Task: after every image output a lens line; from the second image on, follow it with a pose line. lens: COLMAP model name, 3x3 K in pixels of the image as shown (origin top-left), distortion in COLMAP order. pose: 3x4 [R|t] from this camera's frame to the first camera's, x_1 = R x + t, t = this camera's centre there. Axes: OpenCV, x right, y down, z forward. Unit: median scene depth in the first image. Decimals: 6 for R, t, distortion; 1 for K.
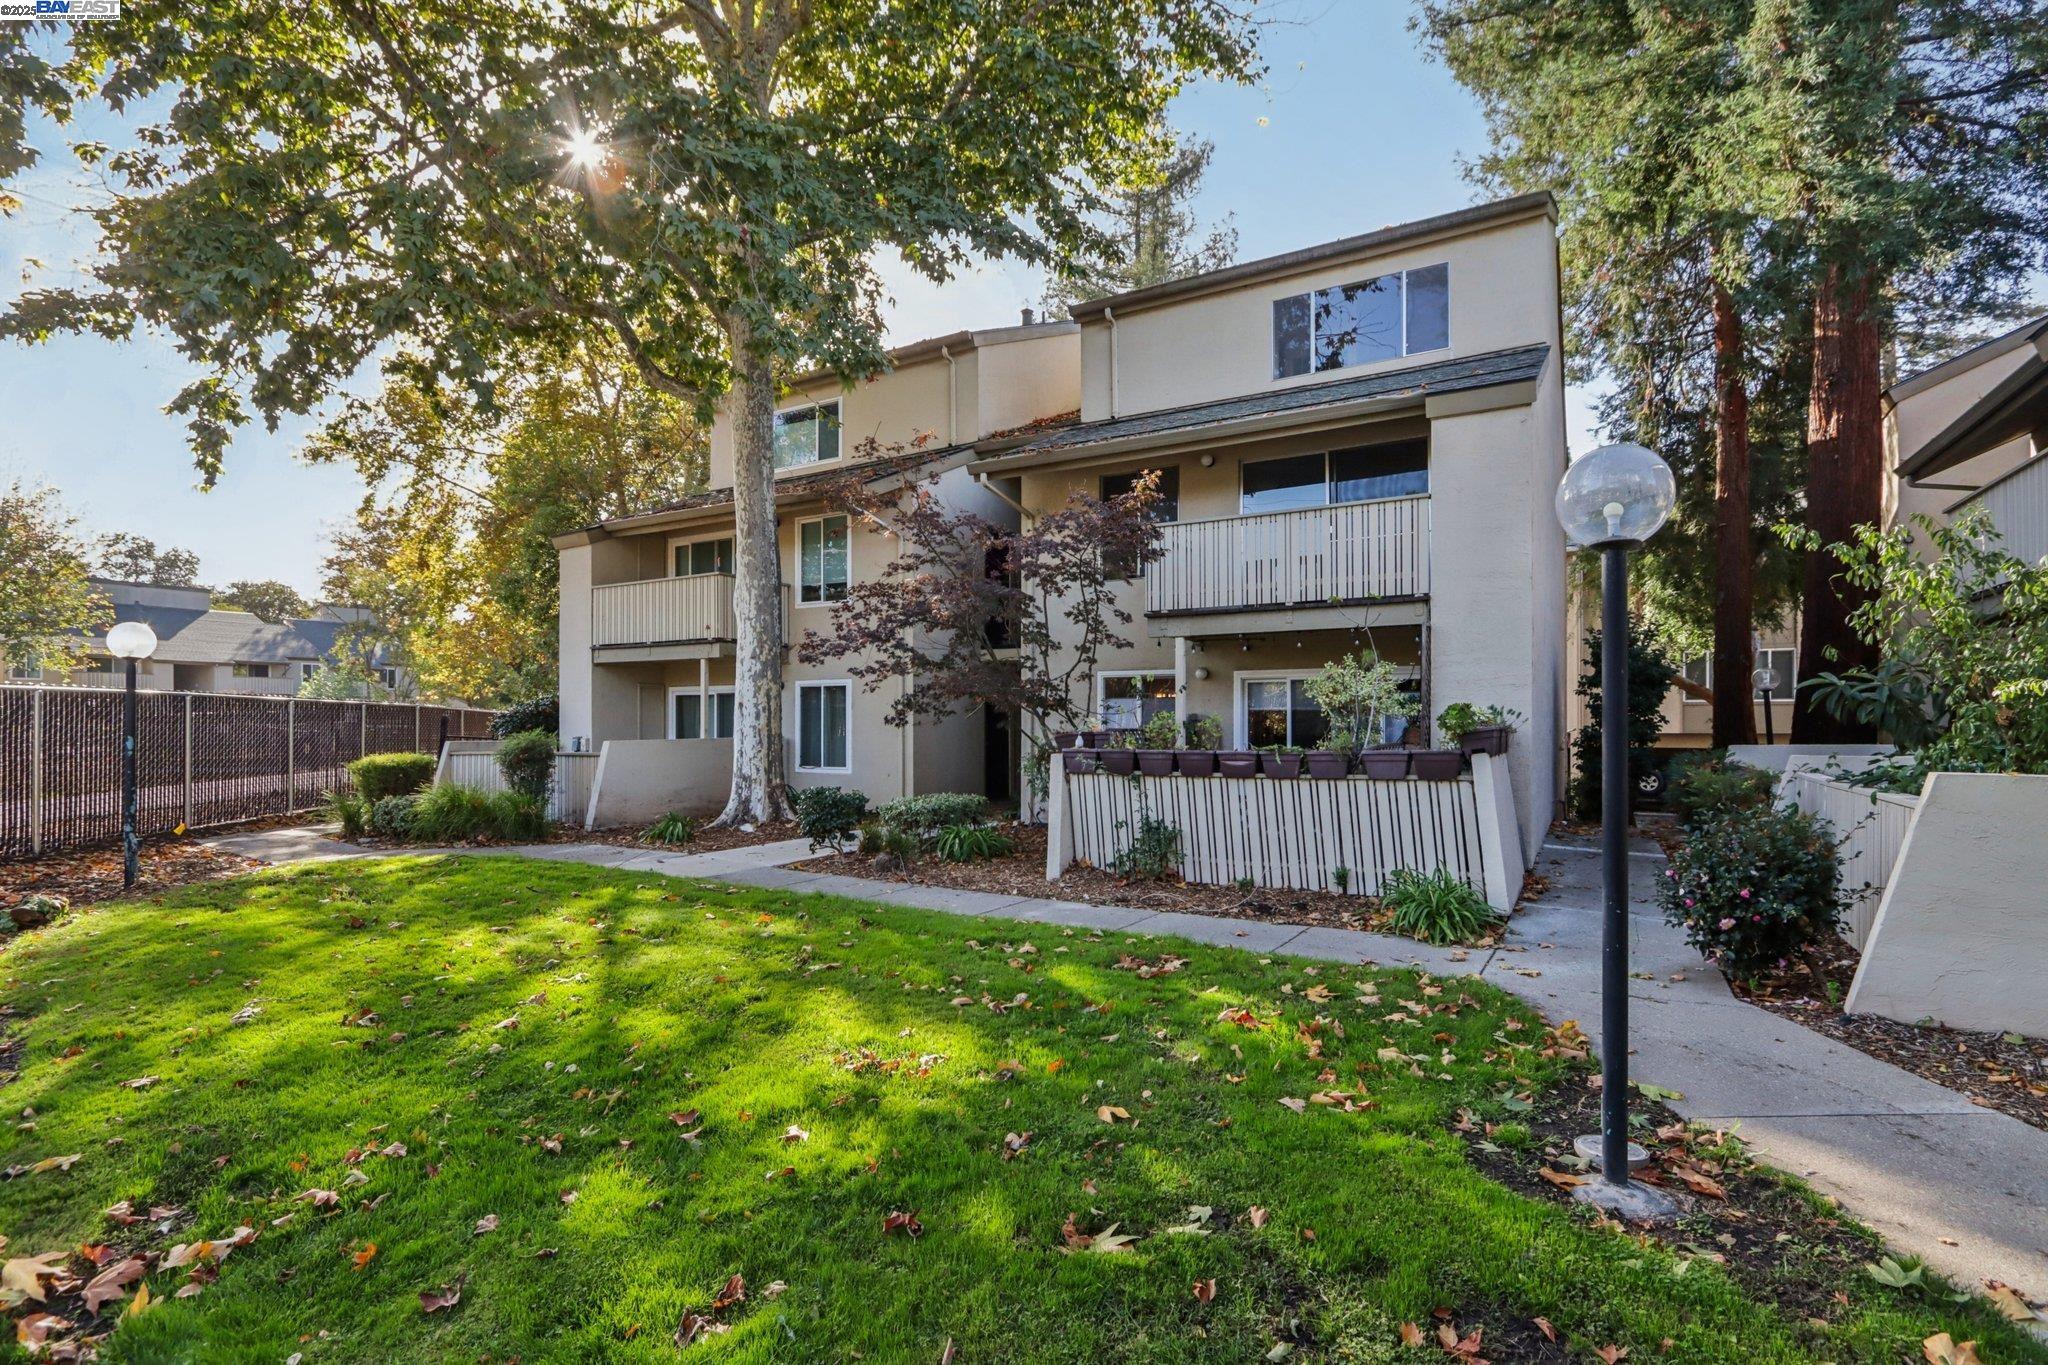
lens RADIAL K [[944.8, 0, 1029.7], [0, 944.8, 672.6], [0, 0, 1]] dist [-0.011927, -0.000122]
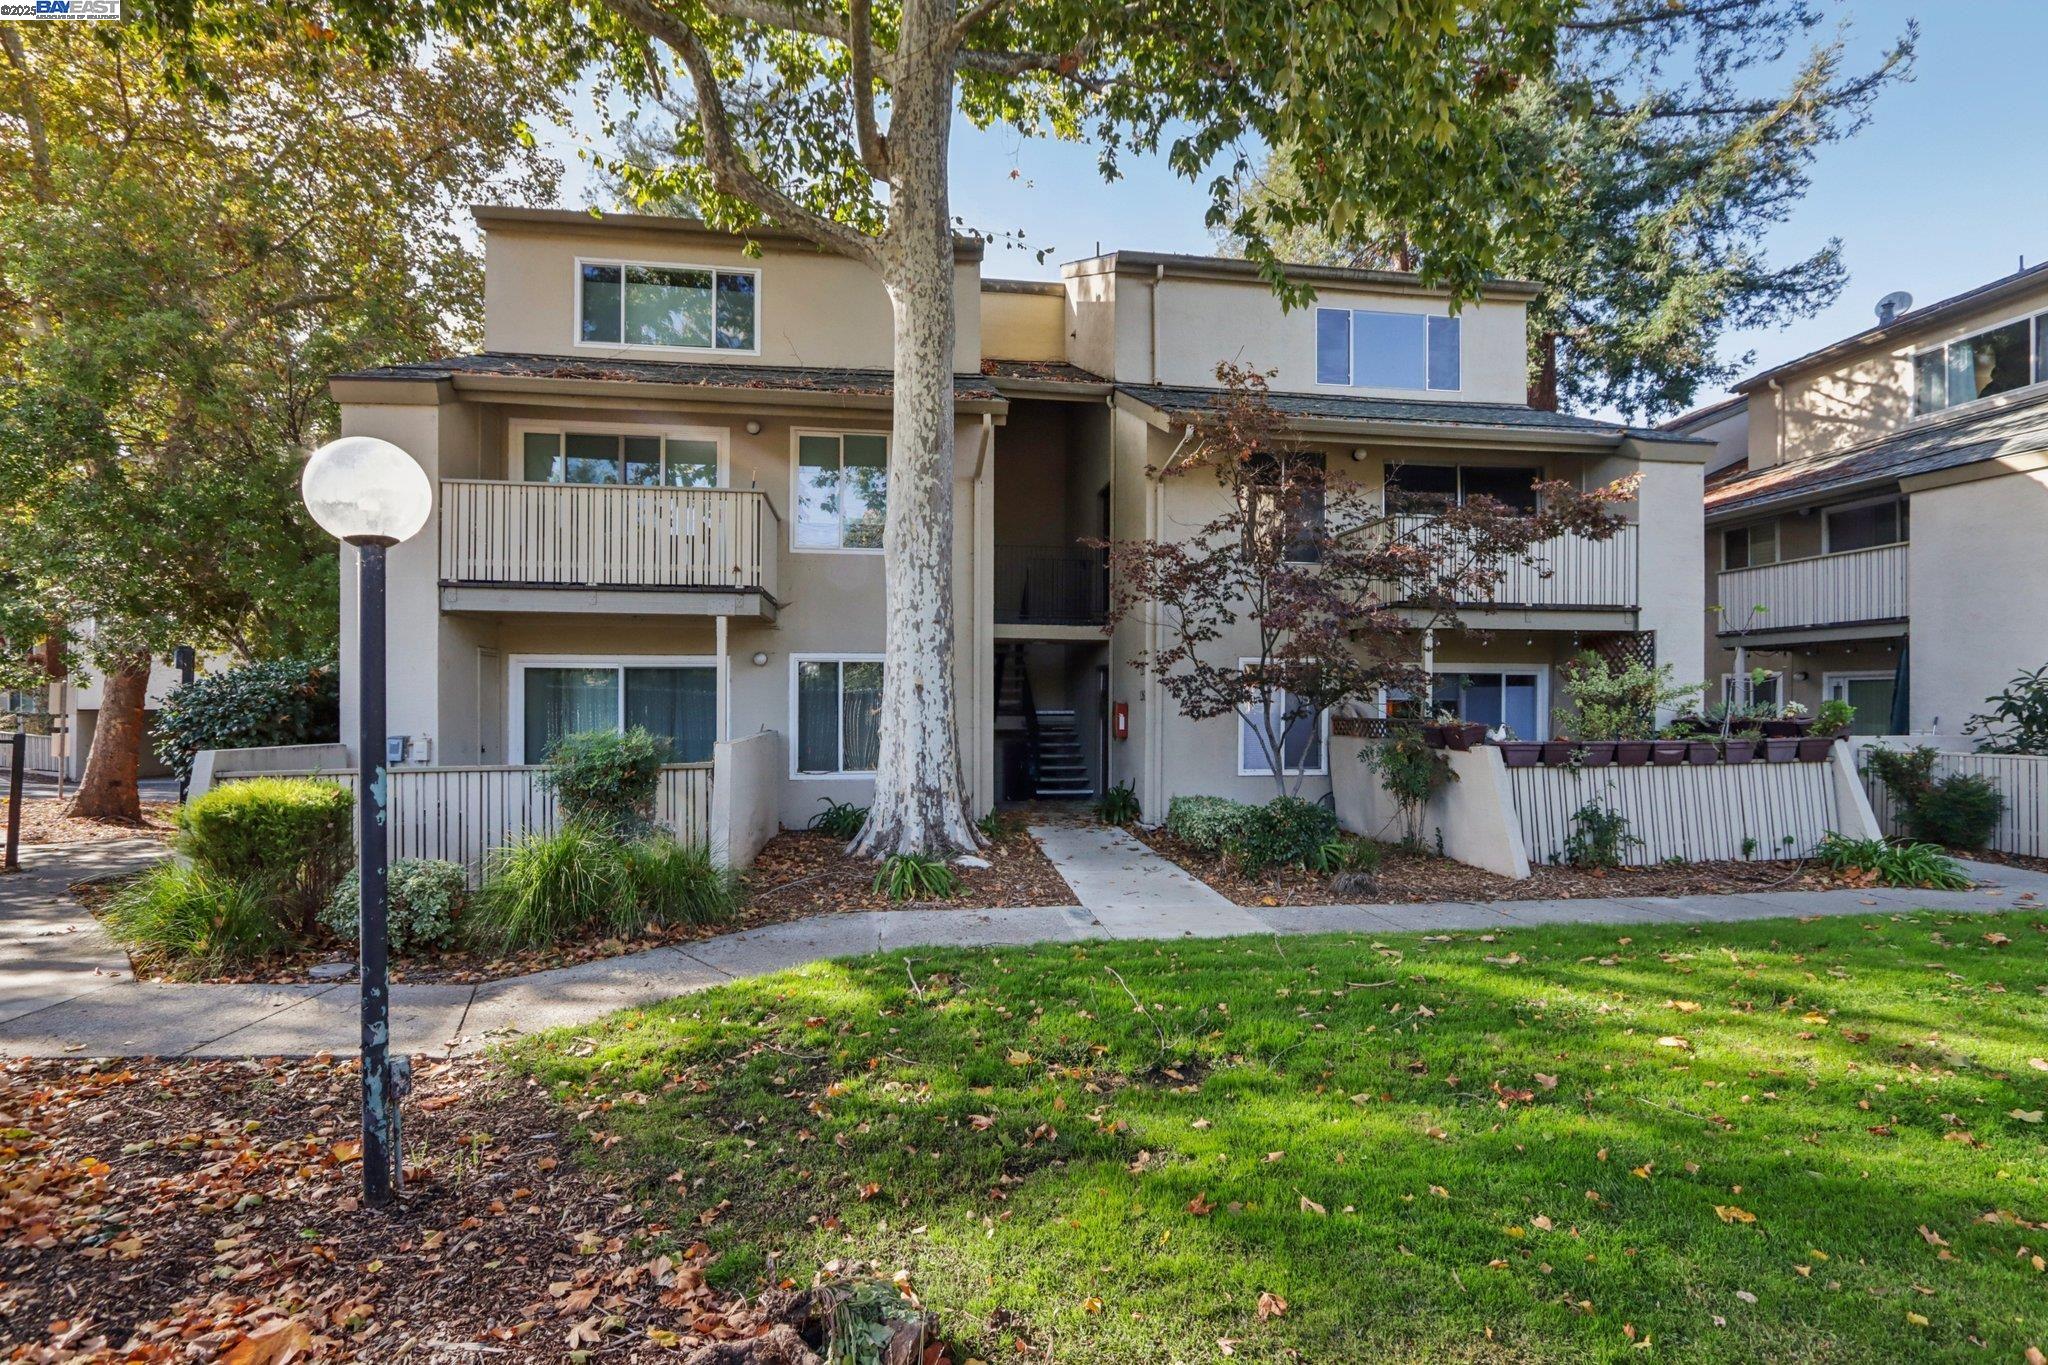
lens RADIAL K [[944.8, 0, 1029.7], [0, 944.8, 672.6], [0, 0, 1]] dist [-0.011927, -0.000122]
pose [[0.781649, 0.024531, 0.623236, -0.690692], [-0.035867, 0.999341, 0.005649, 0.016082], [-0.622687, -0.026769, 0.782013, 0.405518]]
